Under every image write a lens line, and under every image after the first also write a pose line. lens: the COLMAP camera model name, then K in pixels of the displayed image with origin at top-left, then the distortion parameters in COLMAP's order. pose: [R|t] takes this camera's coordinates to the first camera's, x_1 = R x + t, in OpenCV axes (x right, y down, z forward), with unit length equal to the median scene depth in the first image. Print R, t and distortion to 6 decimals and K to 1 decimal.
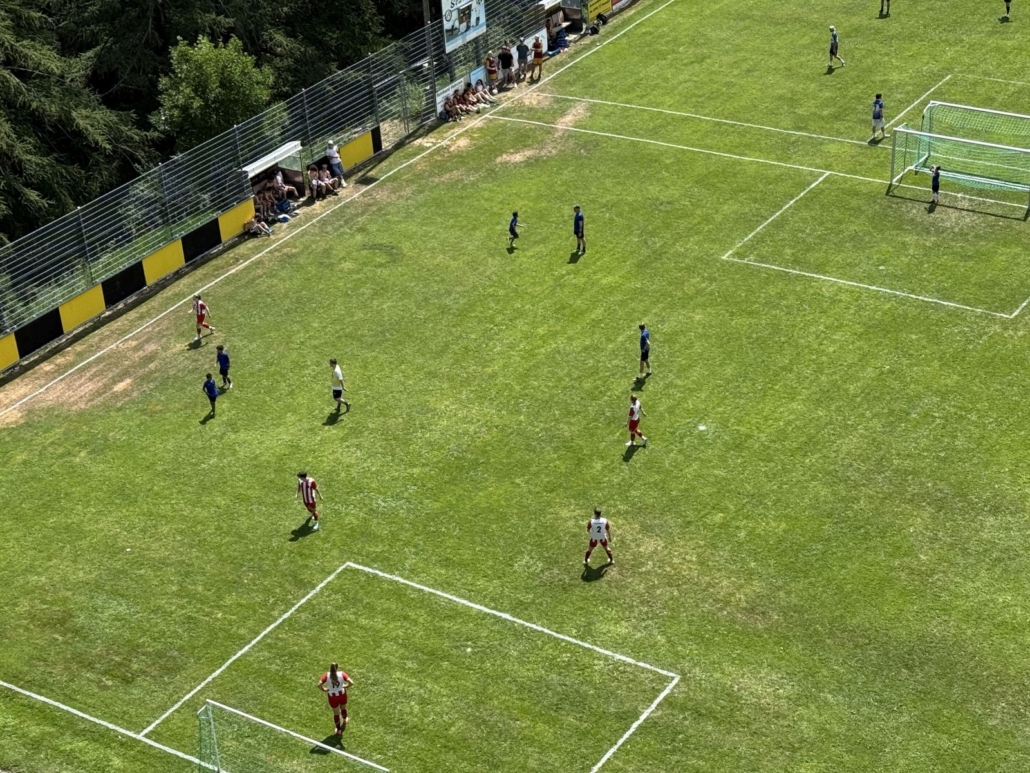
lens RADIAL K [[2027.4, 0, 515.6], [0, 2027.4, 382.4], [0, 0, 1]] dist [0.143409, 0.000000]
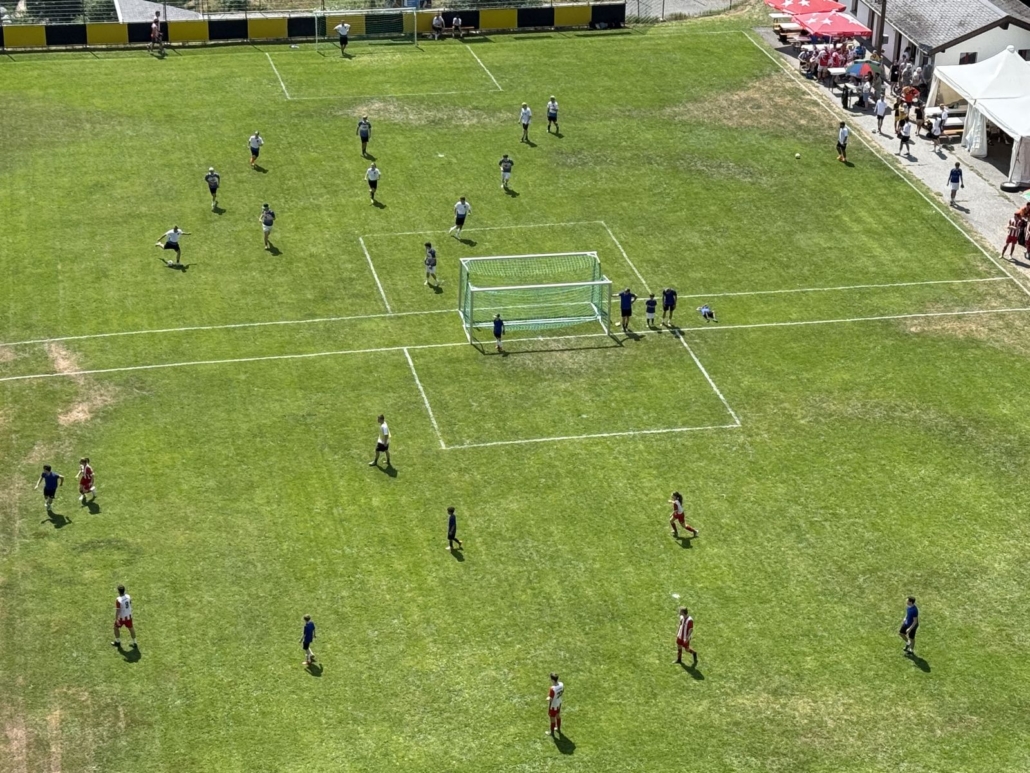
lens RADIAL K [[2275.7, 0, 528.3], [0, 2275.7, 391.2], [0, 0, 1]] dist [0.150055, 0.000000]
pose [[0.691900, -0.230443, 0.684230, -0.537976], [0.285669, 0.957736, 0.033686, -0.101460], [-0.663075, 0.172156, 0.728488, 0.177515]]
